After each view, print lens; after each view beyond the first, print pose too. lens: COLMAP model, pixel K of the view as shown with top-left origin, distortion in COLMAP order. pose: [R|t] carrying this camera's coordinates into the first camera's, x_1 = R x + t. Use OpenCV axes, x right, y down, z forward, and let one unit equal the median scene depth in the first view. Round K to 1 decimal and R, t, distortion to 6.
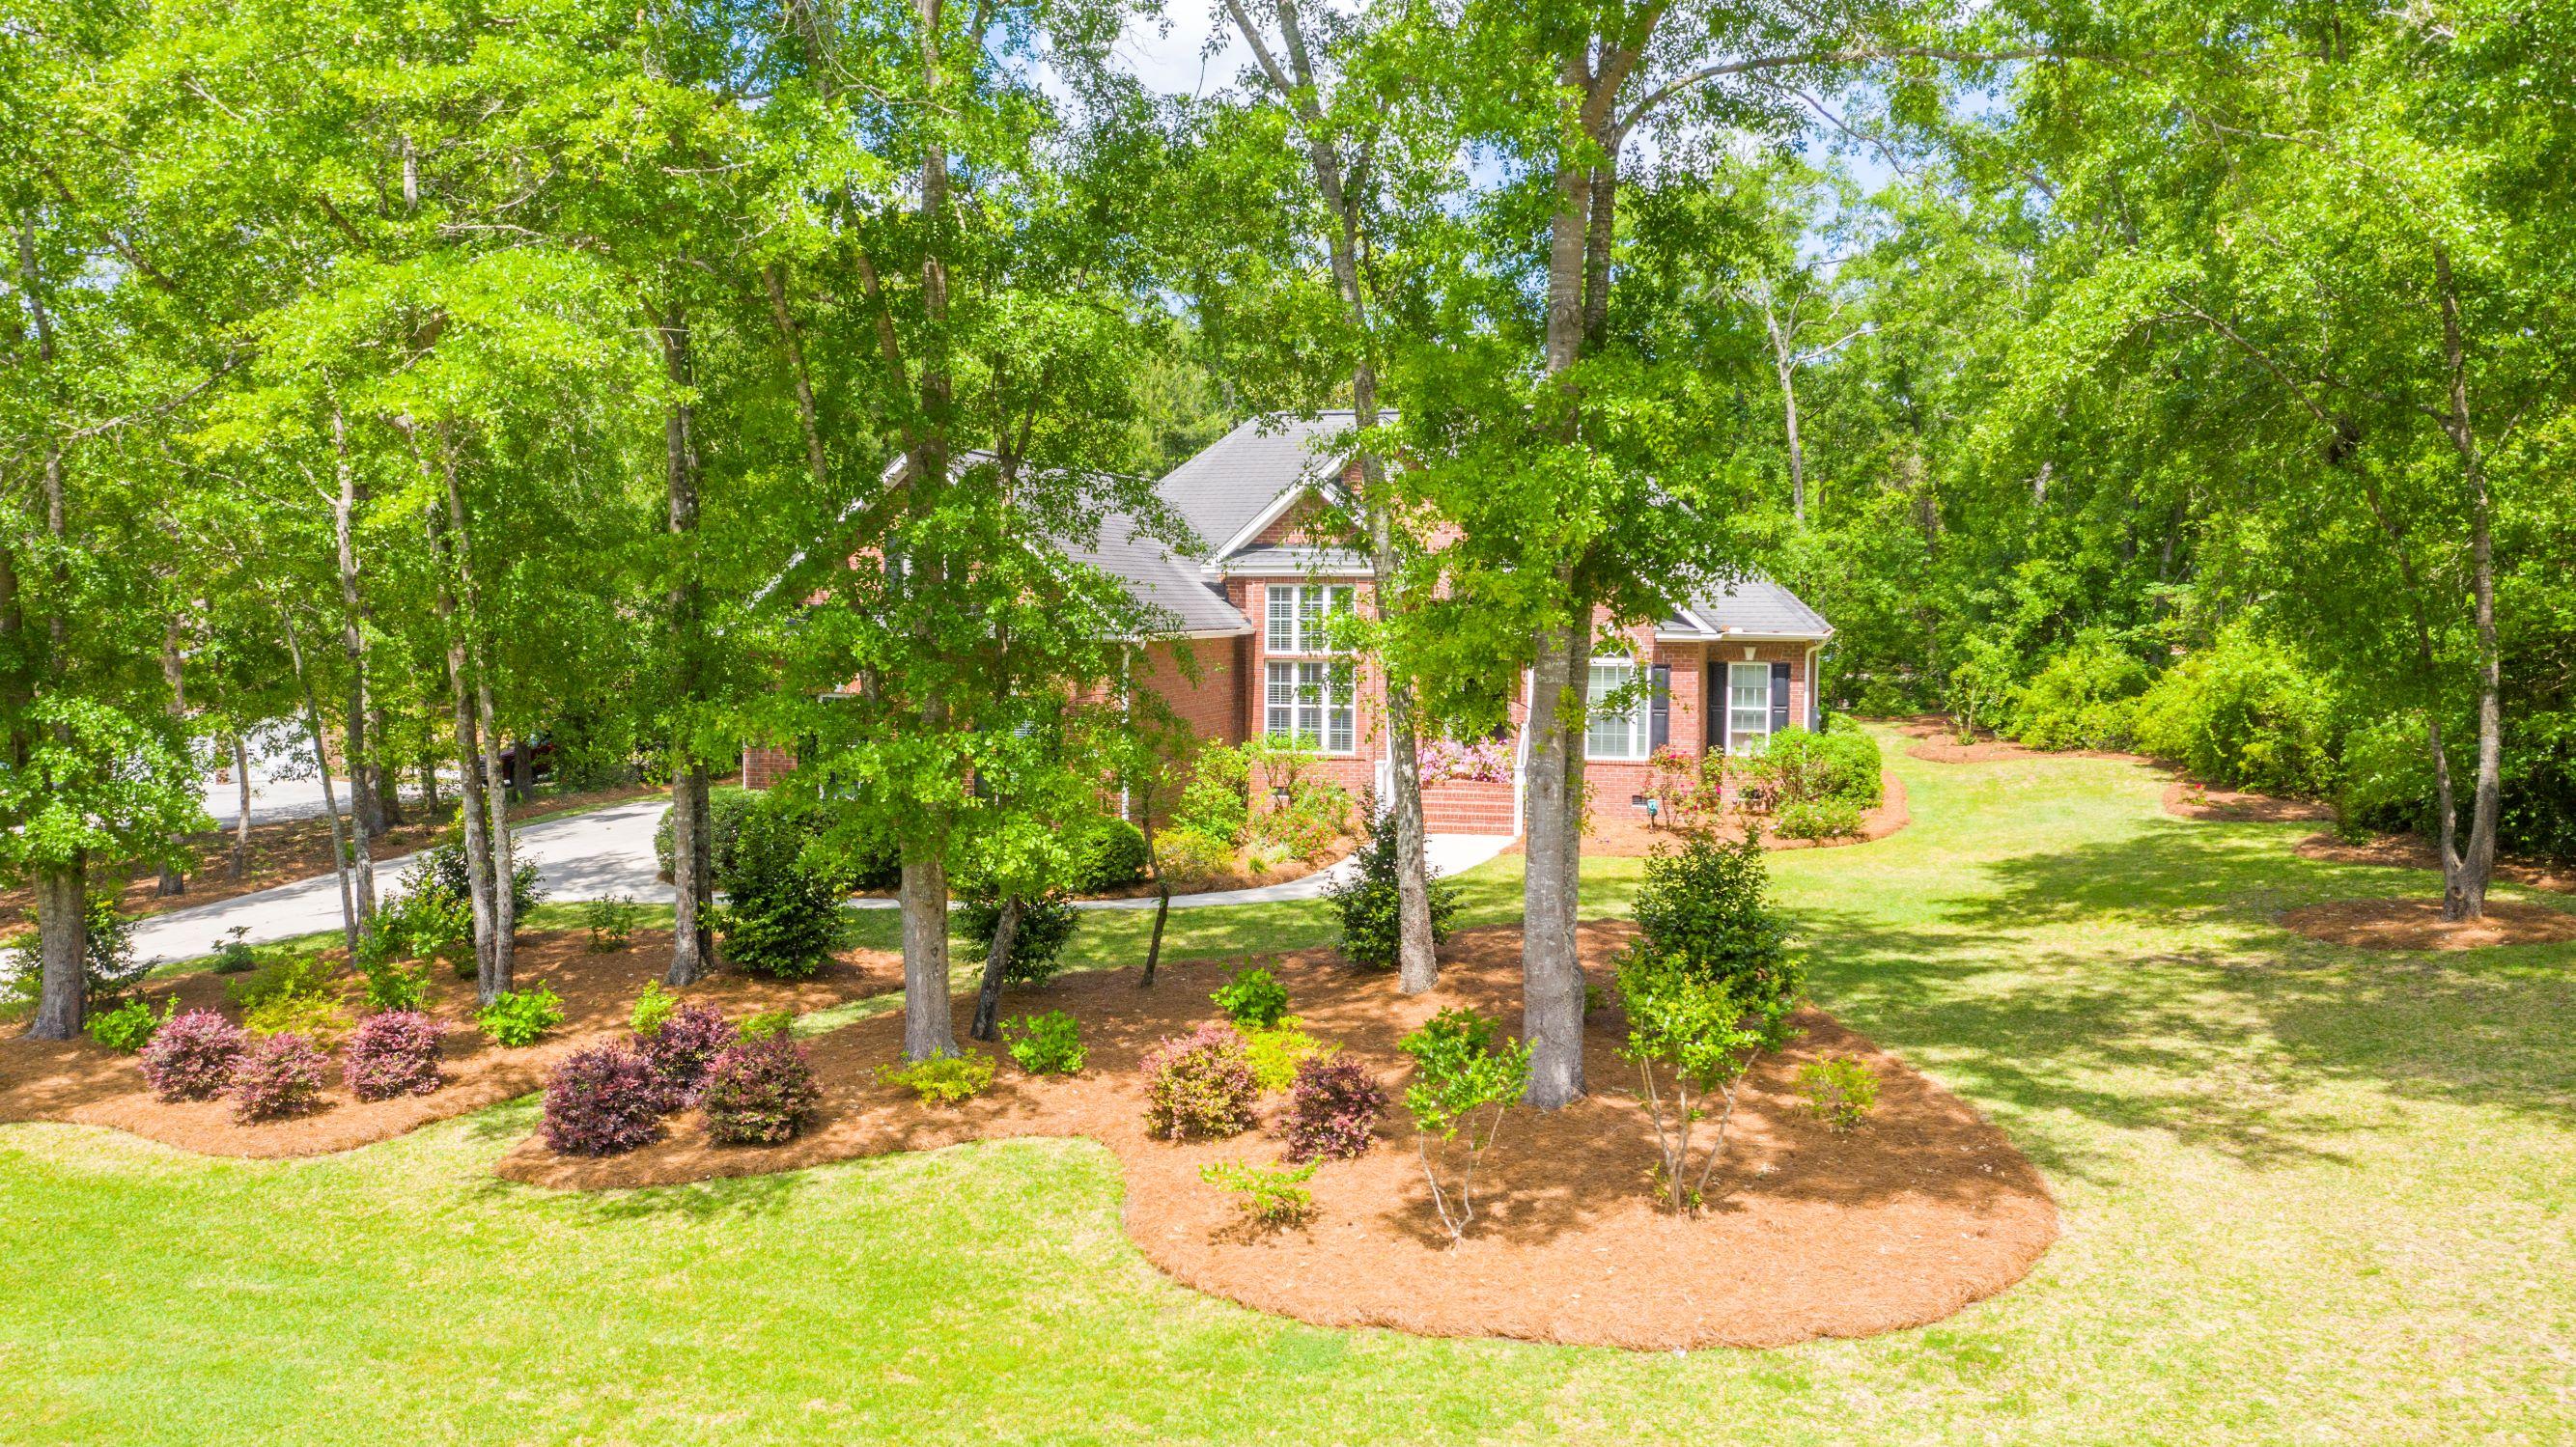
lens RADIAL K [[2057.9, 0, 1284.5], [0, 2057.9, 723.6], [0, 0, 1]] dist [0.001582, 0.004464]
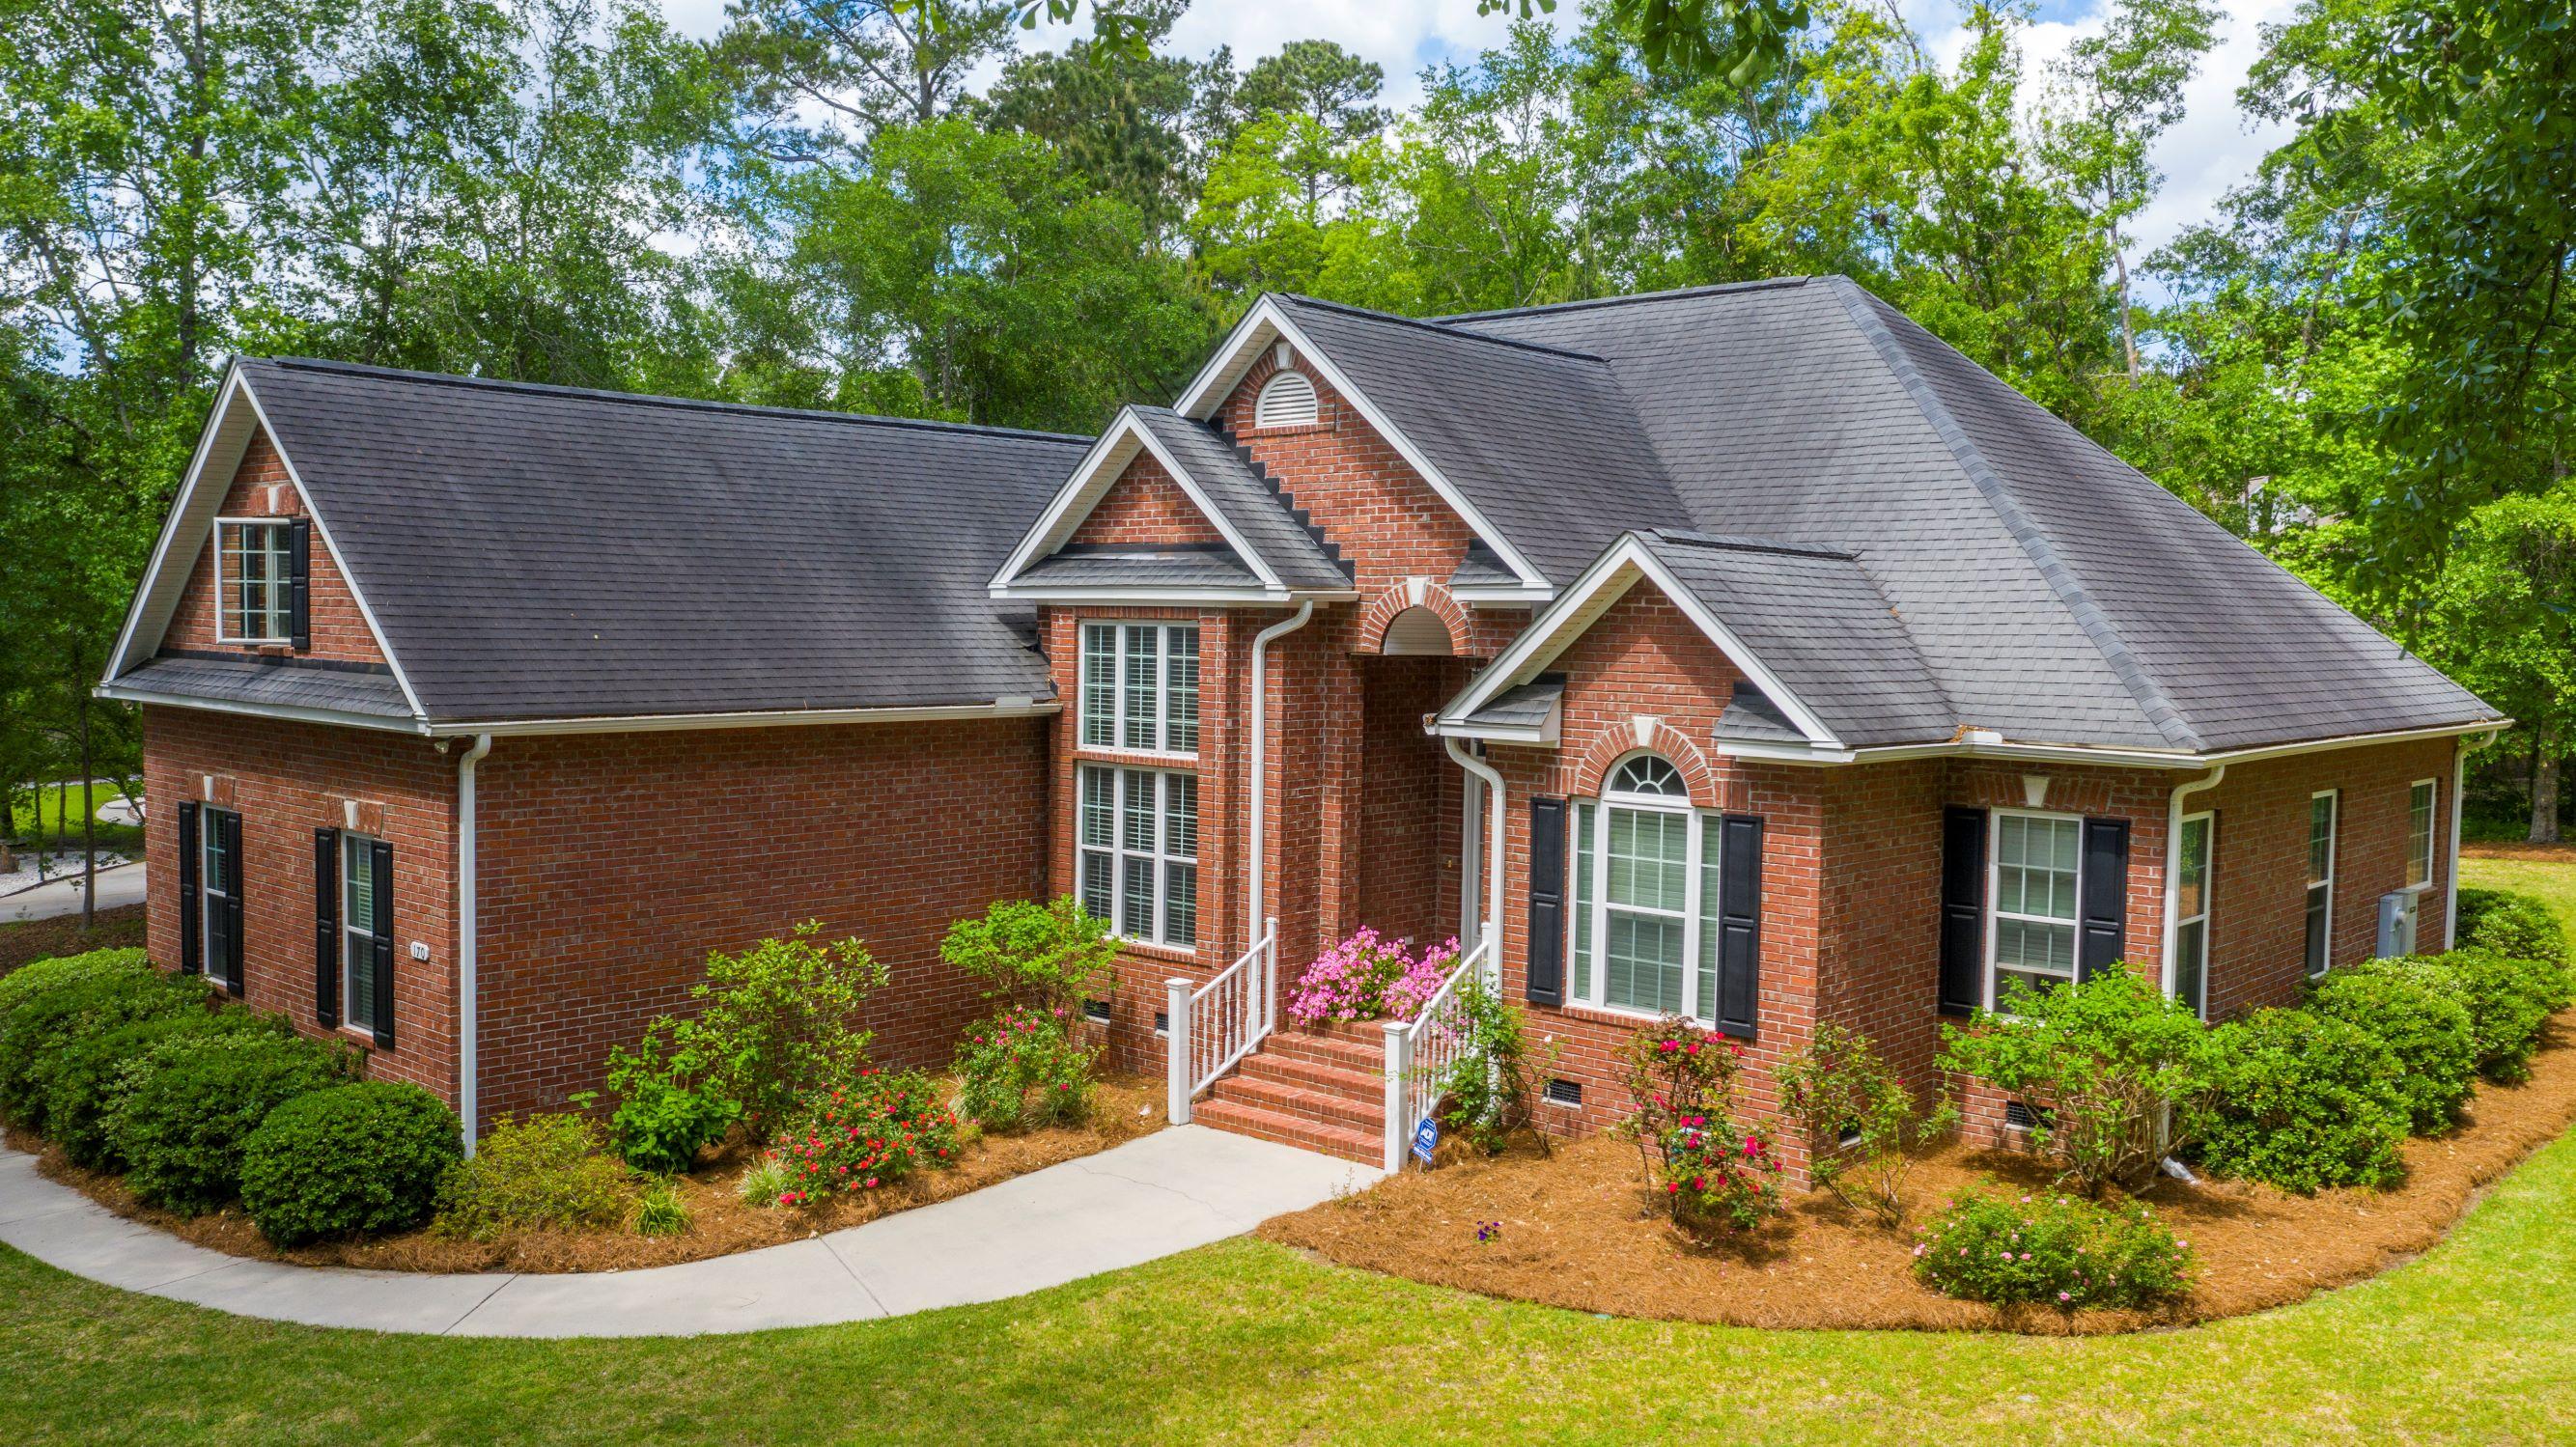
lens RADIAL K [[2057.9, 0, 1284.5], [0, 2057.9, 723.6], [0, 0, 1]] dist [0.001582, 0.004464]
pose [[0.890812, 0.032876, -0.453182, 0.281647], [-0.036528, 0.999332, 0.000695, -0.043044], [0.452902, 0.015935, 0.891418, 0.547377]]
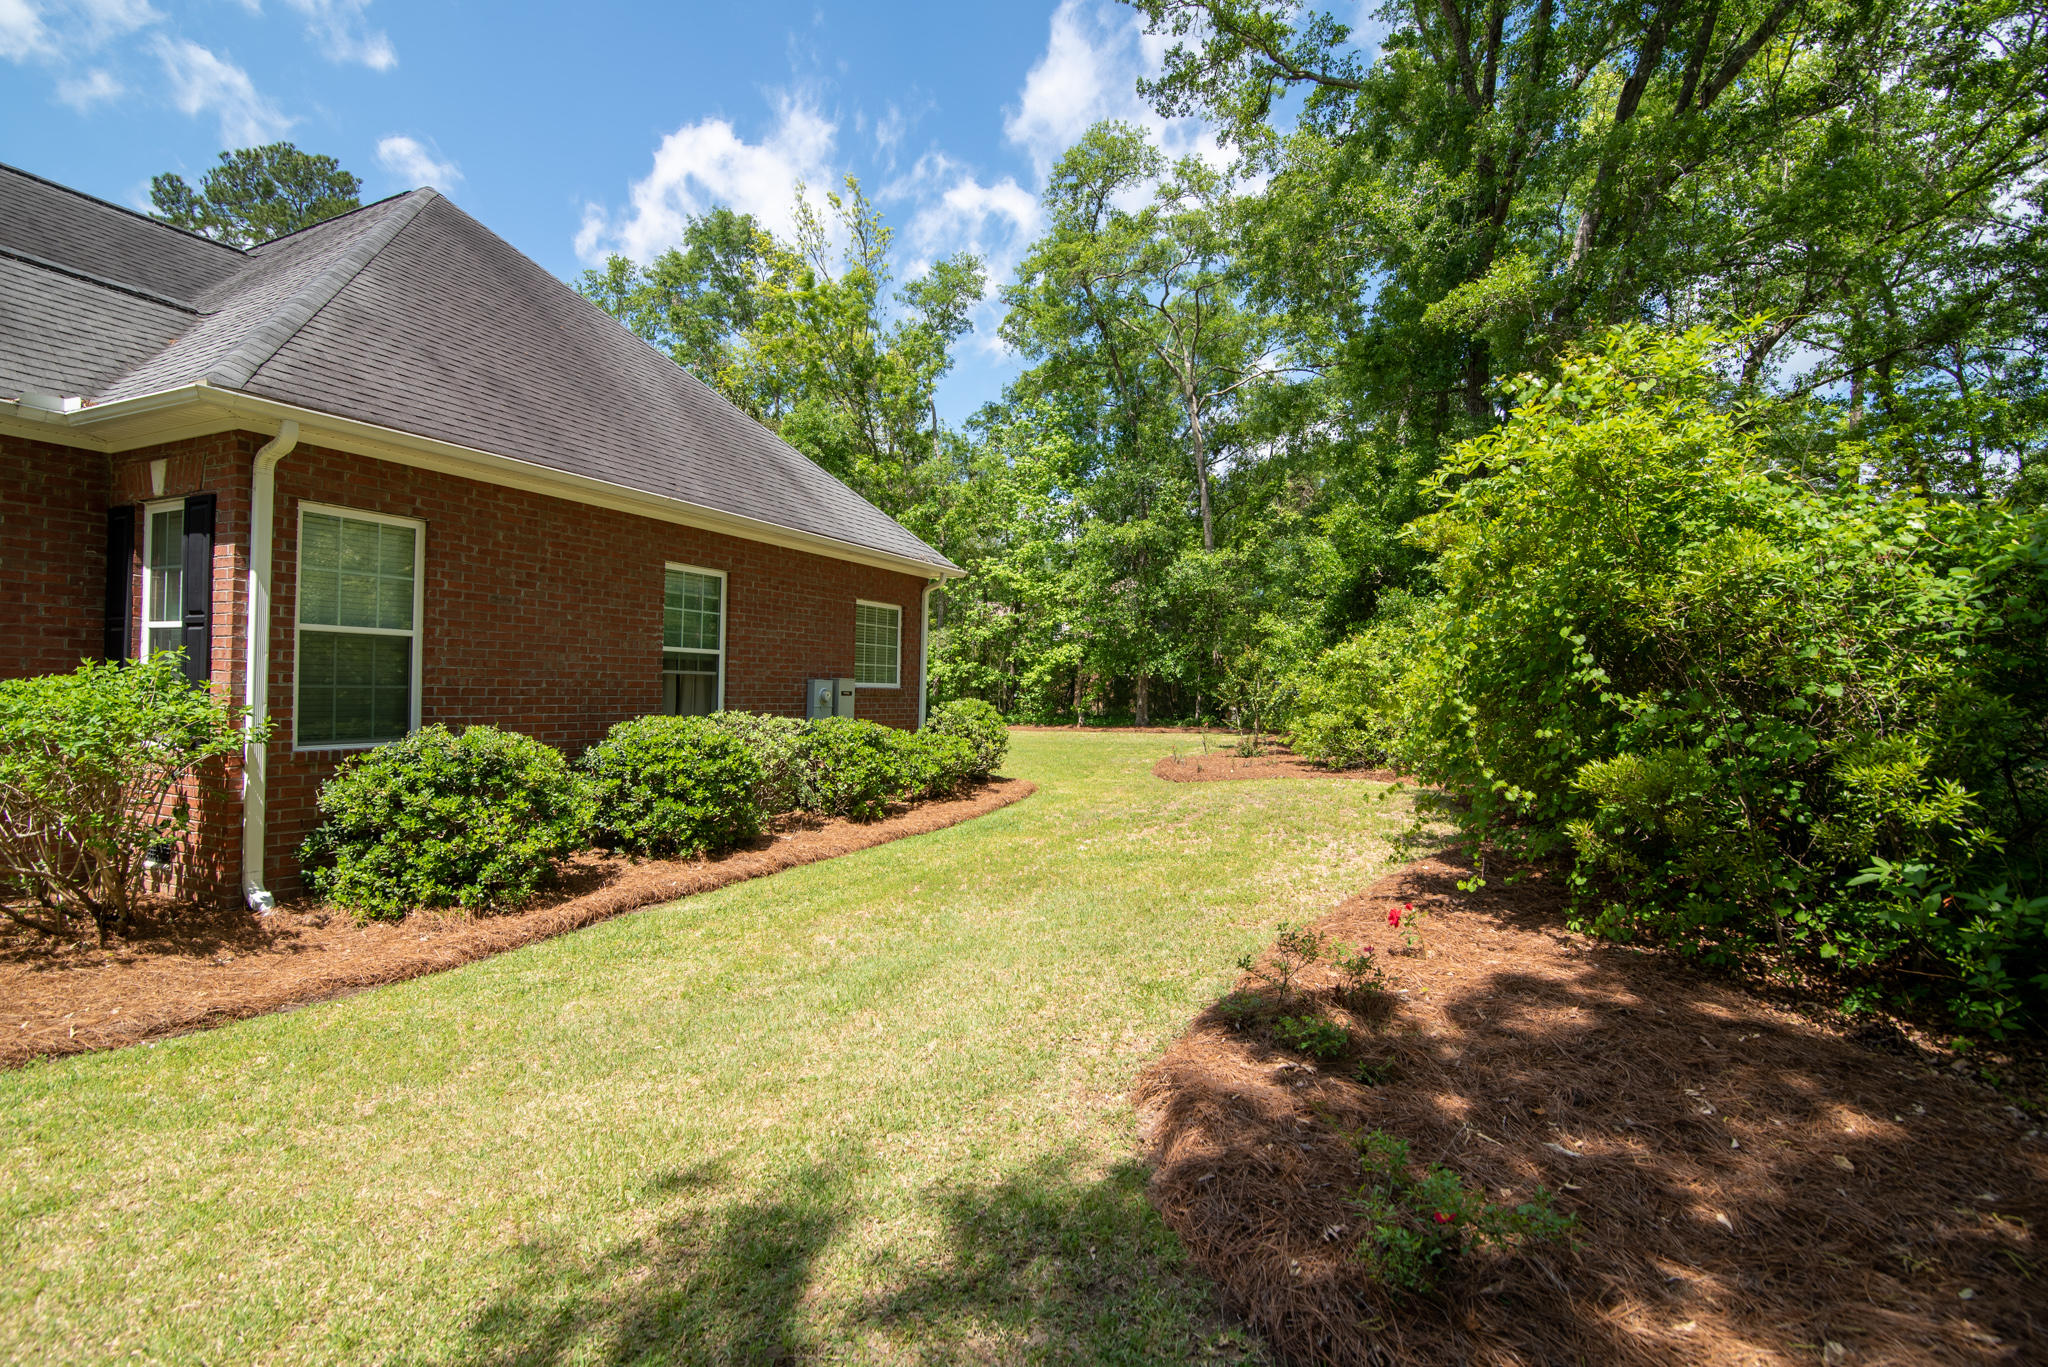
lens RADIAL K [[945.2, 0, 1021.4], [0, 945.2, 685.4], [0, 0, 1]] dist [-0.023219, 0.002169]
pose [[0.984455, 0.016543, -0.174854, 0.413812], [-0.027370, 0.997842, -0.059692, 0.009918], [0.173489, 0.063550, 0.982783, 0.865285]]
